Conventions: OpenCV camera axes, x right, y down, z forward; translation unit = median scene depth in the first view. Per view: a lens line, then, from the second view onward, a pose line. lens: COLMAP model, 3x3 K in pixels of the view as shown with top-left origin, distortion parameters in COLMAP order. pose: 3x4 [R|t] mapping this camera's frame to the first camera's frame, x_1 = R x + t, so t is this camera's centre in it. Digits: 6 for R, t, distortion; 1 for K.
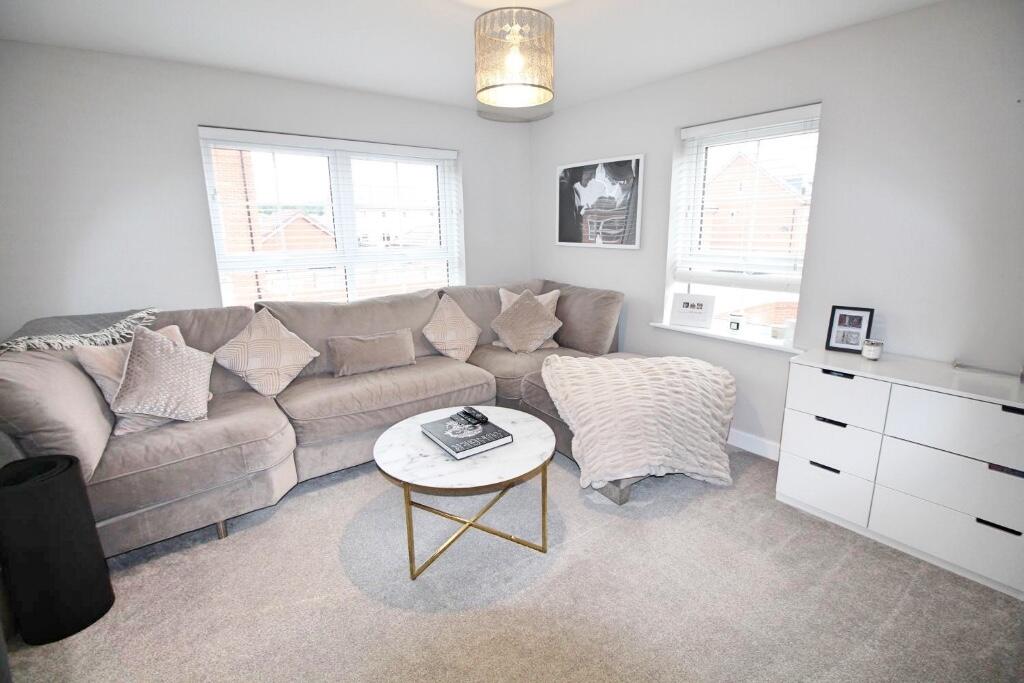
lens RADIAL K [[473.3, 0, 519.8], [0, 473.3, 330.1], [0, 0, 1]] dist [-0.018832, -0.007008]
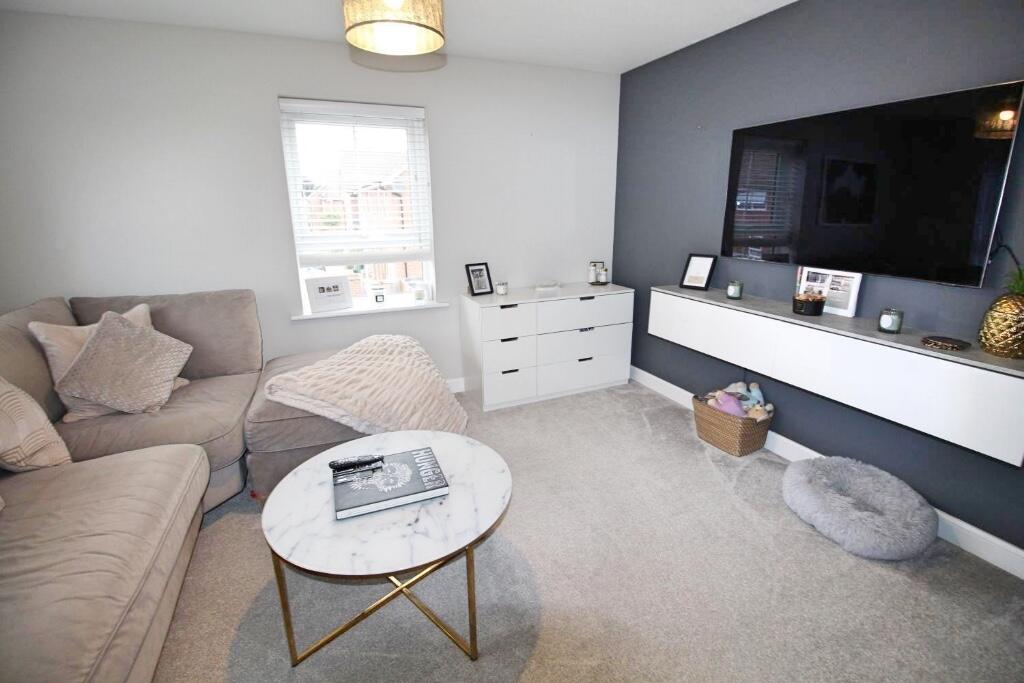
lens RADIAL K [[473.3, 0, 519.8], [0, 473.3, 330.1], [0, 0, 1]] dist [-0.018832, -0.007008]
pose [[0.240859, -0.244564, 0.939242, -0.585338], [0.211211, 0.957747, 0.195220, -0.095158], [-0.947300, 0.151358, 0.282336, 0.442495]]
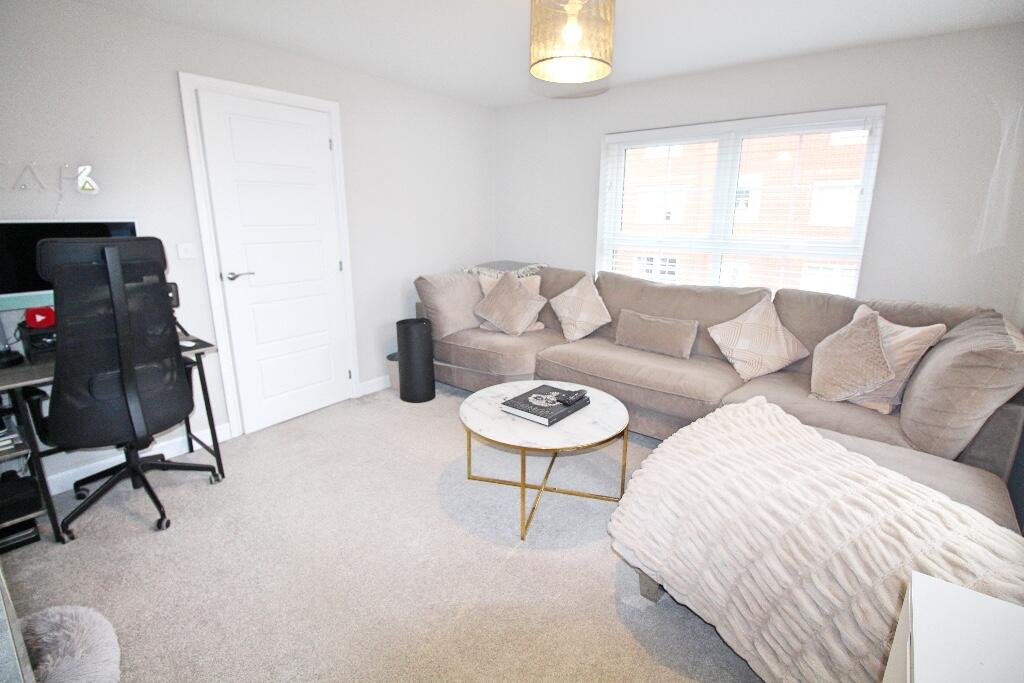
lens RADIAL K [[473.3, 0, 519.8], [0, 473.3, 330.1], [0, 0, 1]] dist [-0.018832, -0.007008]
pose [[0.244371, 0.236786, -0.940327, 0.682995], [-0.214696, 0.958872, 0.185661, -0.105109], [0.945615, 0.156514, 0.285158, 0.491829]]
